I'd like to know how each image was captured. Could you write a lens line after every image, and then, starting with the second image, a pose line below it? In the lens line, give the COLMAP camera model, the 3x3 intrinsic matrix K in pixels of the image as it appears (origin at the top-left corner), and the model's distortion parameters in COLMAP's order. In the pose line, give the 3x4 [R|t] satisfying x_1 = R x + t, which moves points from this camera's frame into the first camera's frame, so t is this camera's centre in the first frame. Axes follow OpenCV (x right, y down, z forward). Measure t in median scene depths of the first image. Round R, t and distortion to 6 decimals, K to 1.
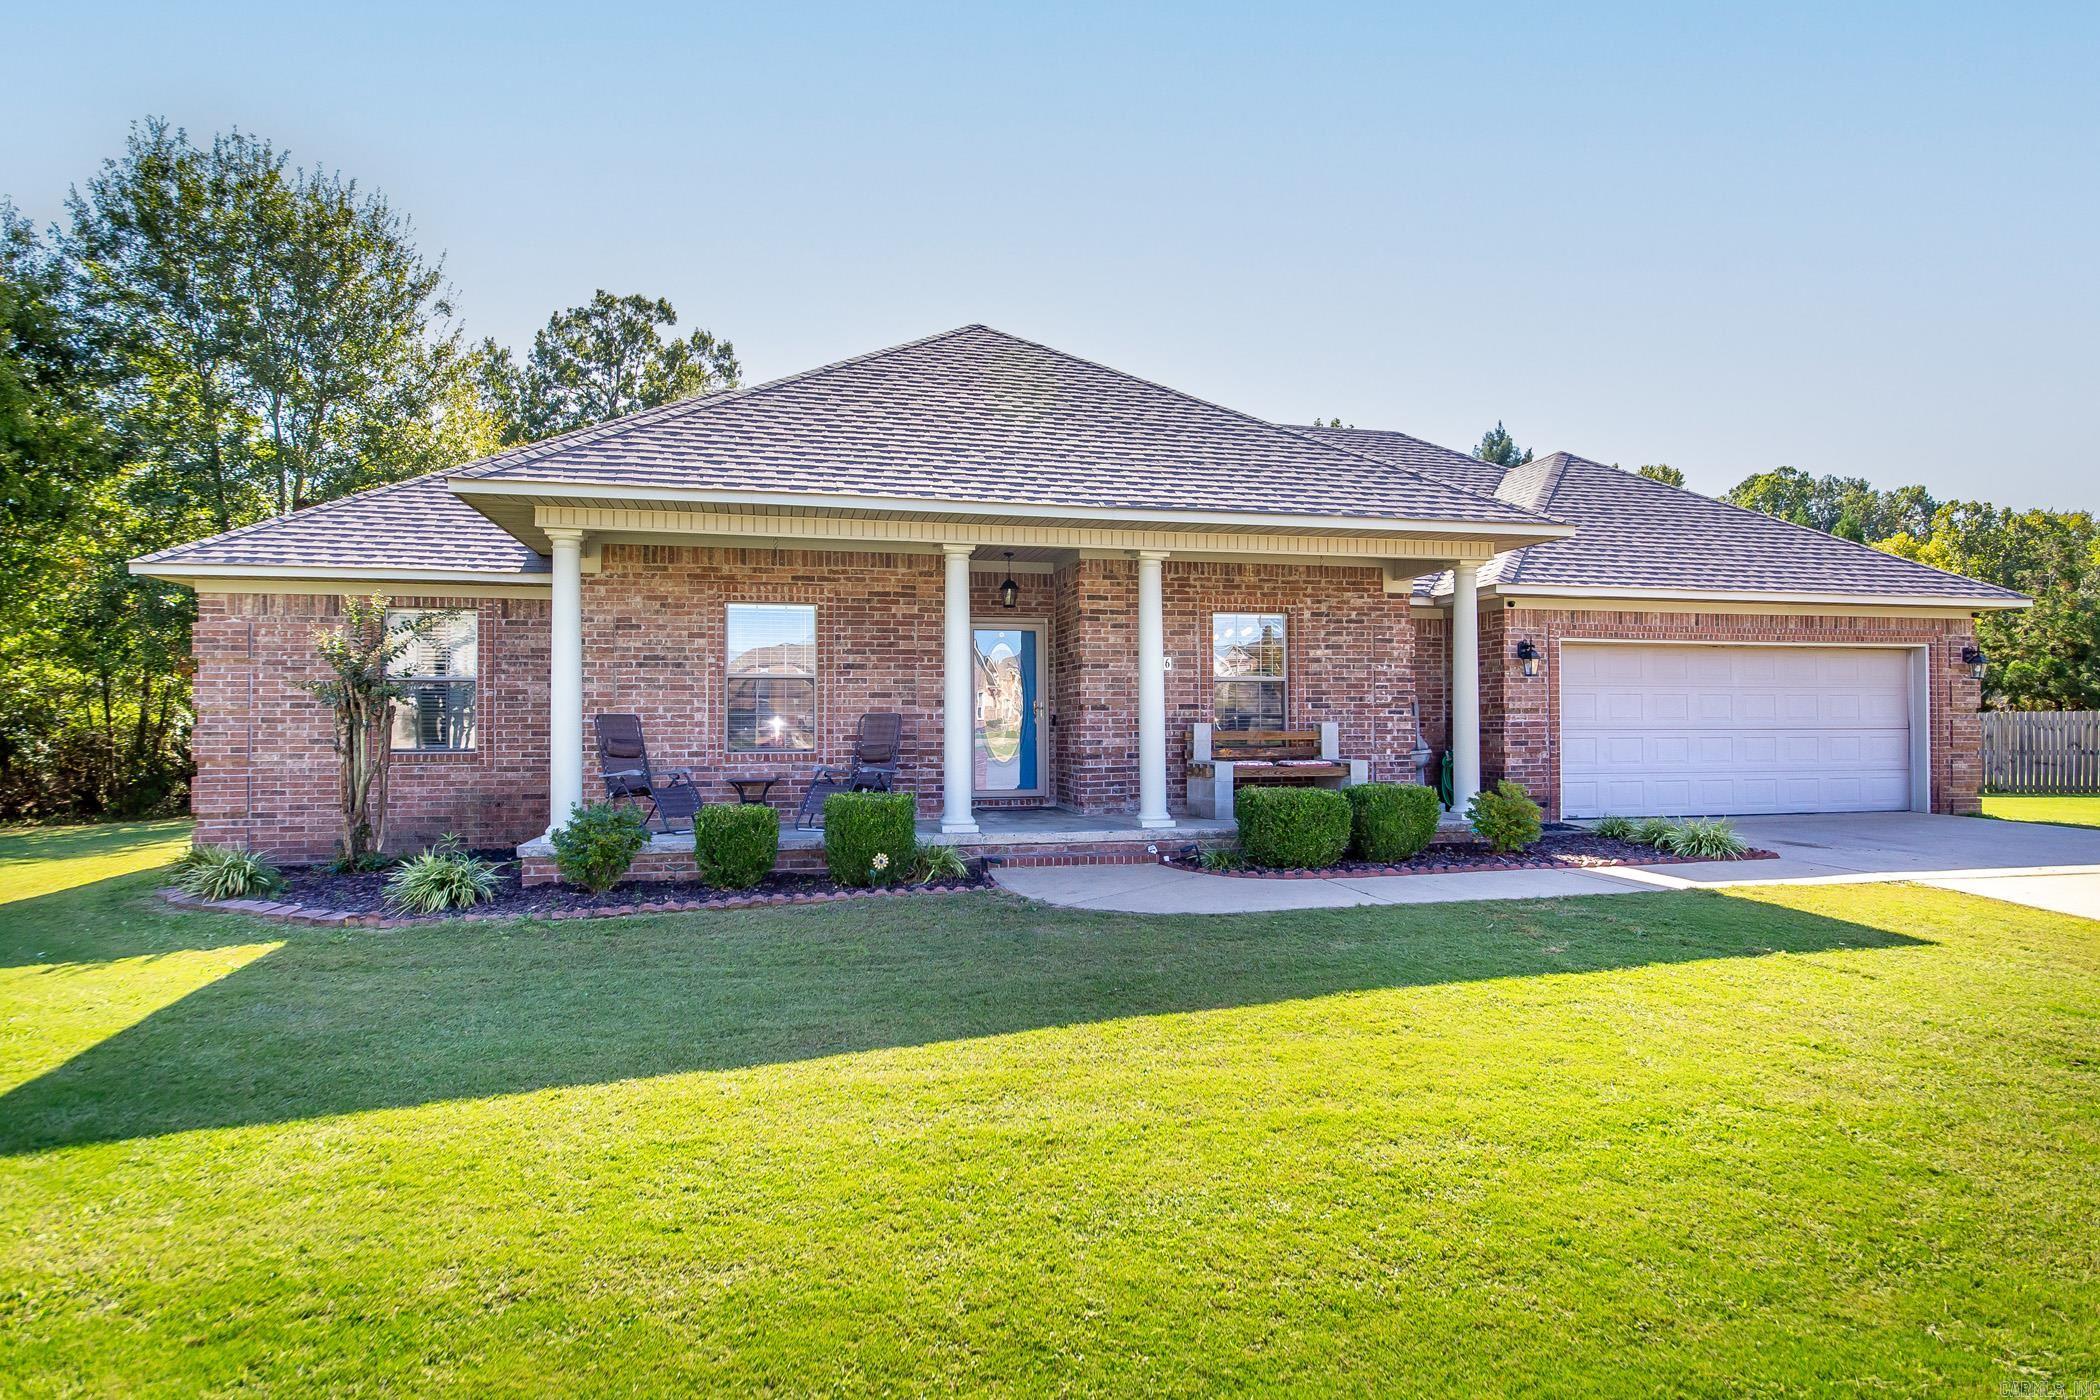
lens RADIAL K [[1111.0, 0, 1012.2], [0, 1111.0, 707.5], [0, 0, 1]] dist [0.000578, -0.001002]
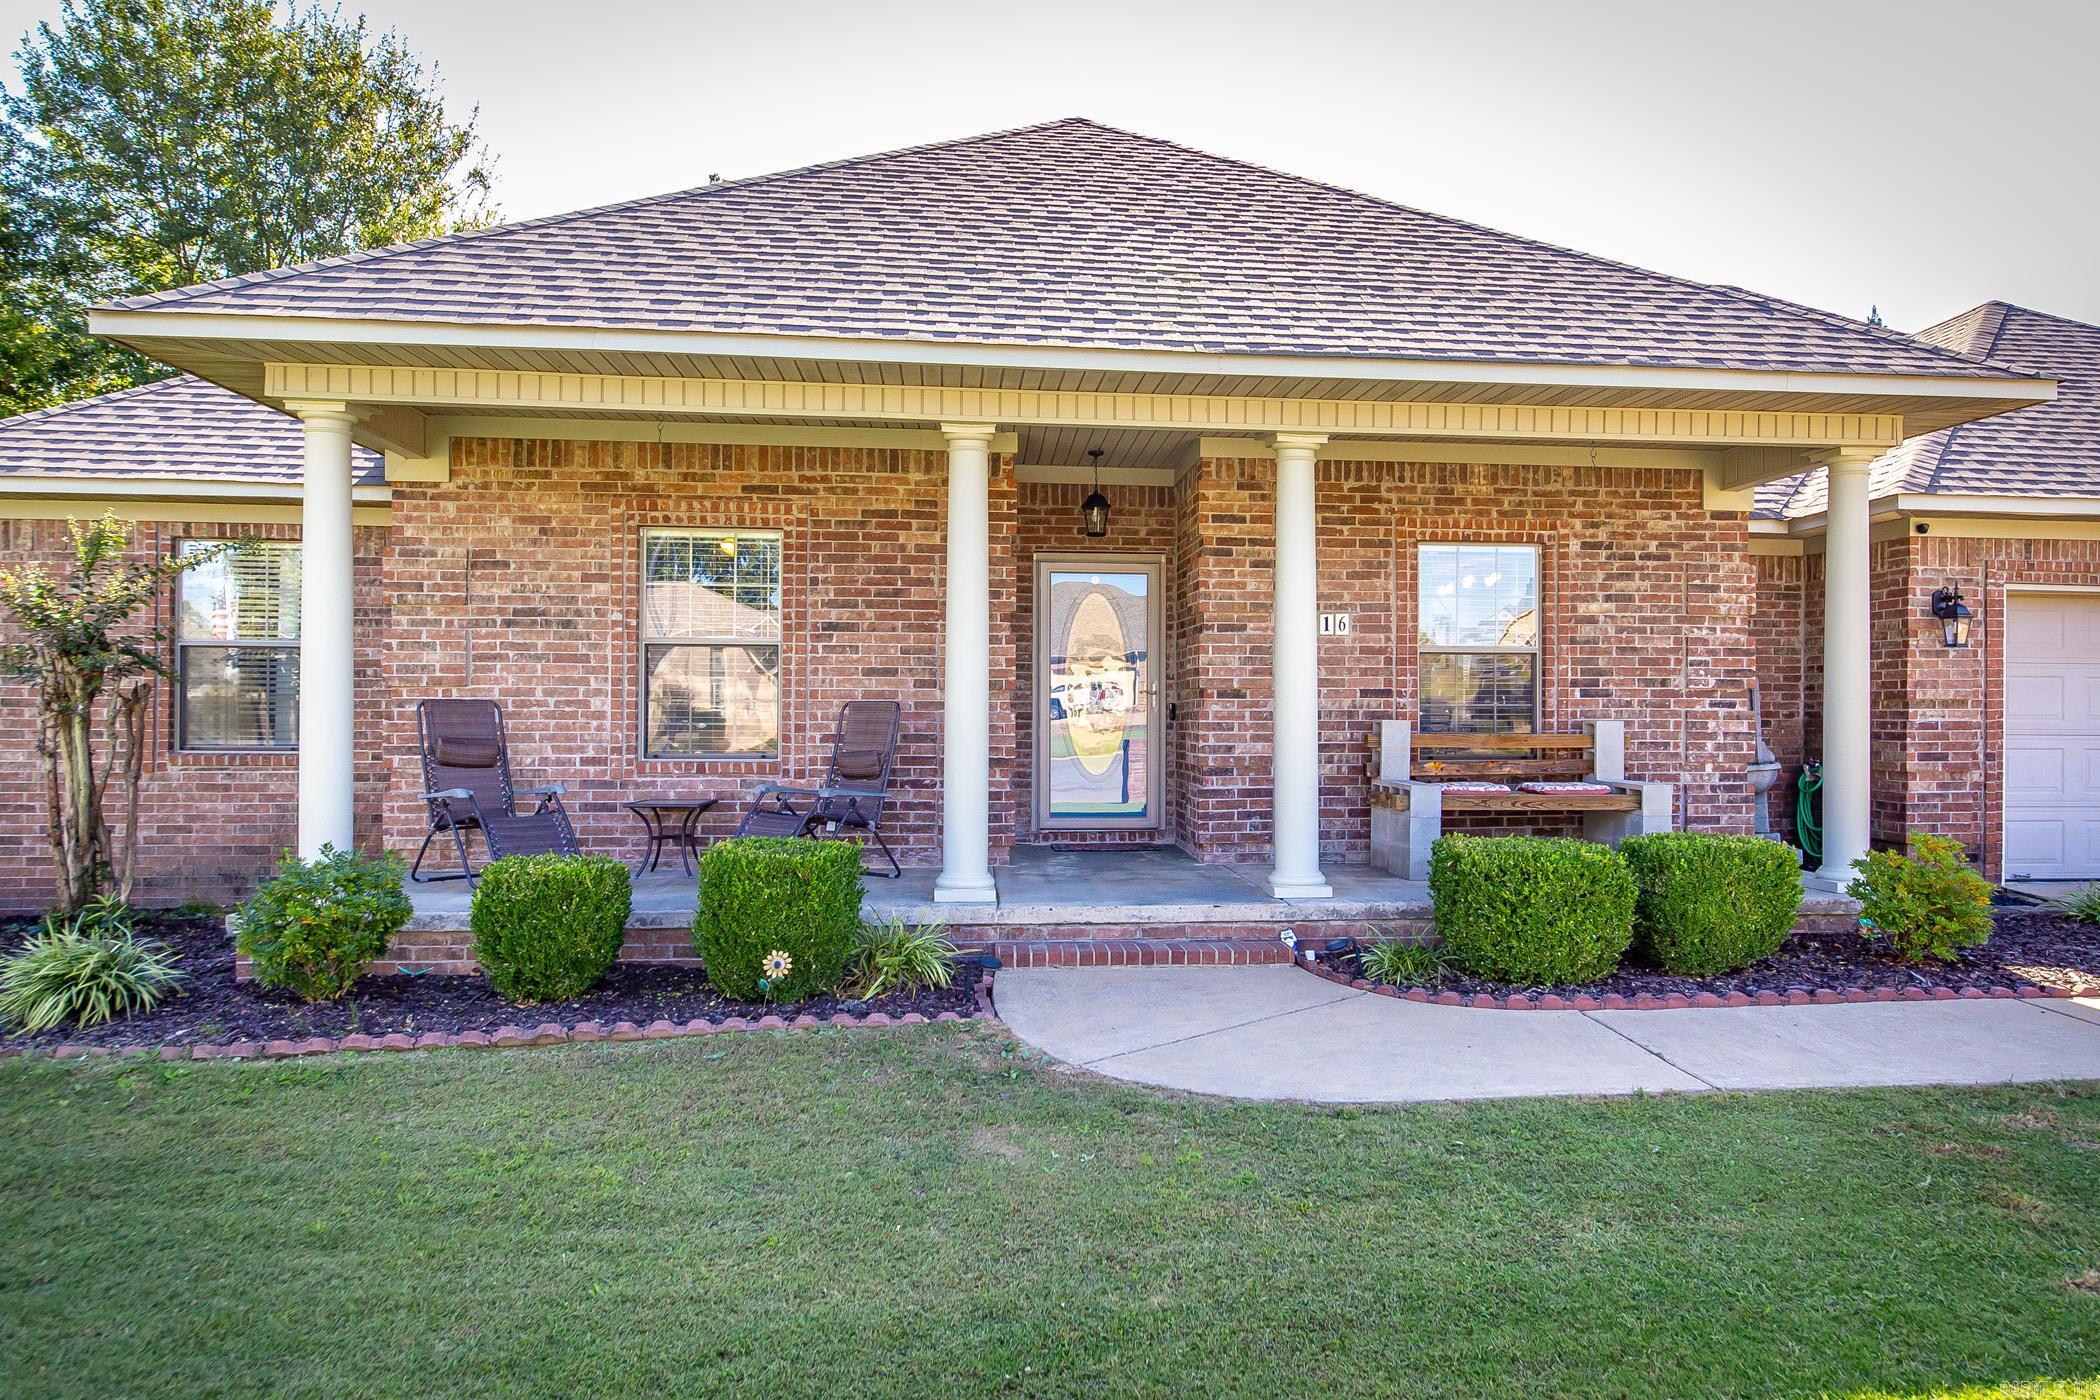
lens RADIAL K [[1336.4, 0, 1094.8], [0, 1336.4, 699.5], [0, 0, 1]] dist [0.002490, -0.004007]
pose [[0.994199, 0.008646, -0.107209, 0.084740], [-0.007322, 0.999892, 0.012736, -0.005840], [0.107307, -0.011877, 0.994155, 0.242453]]
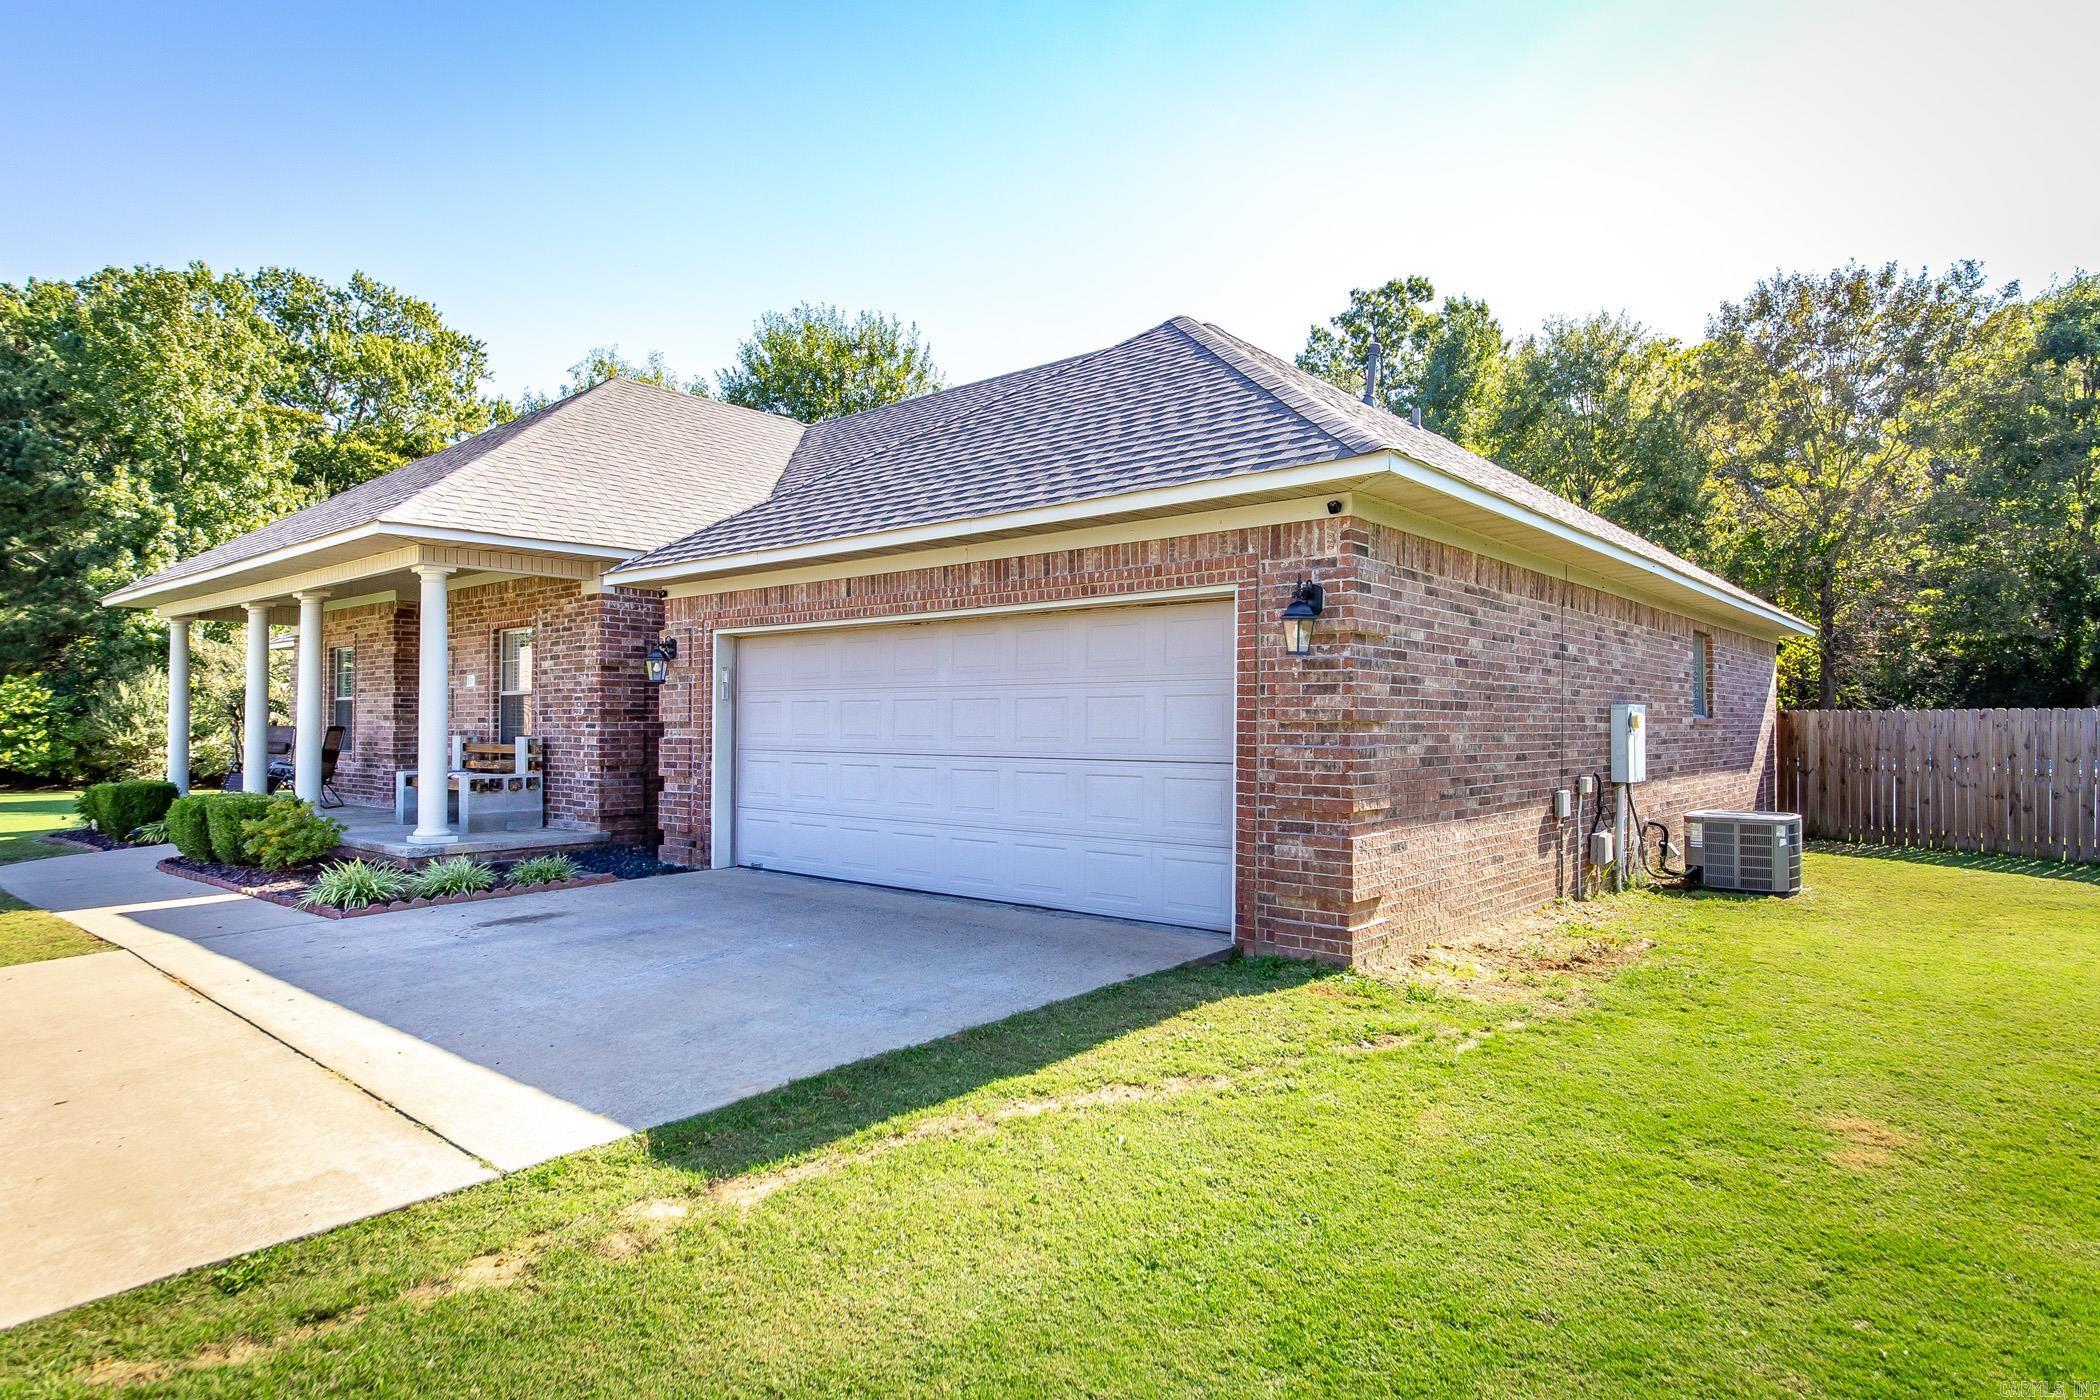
lens RADIAL K [[1130.4, 0, 1022.5], [0, 1130.4, 699.2], [0, 0, 1]] dist [0.003538, 0.000271]
pose [[0.611634, -0.012516, -0.791042, 1.386647], [0.010730, 0.999914, -0.007525, -0.007356], [0.791068, -0.003885, 0.611716, 0.767865]]
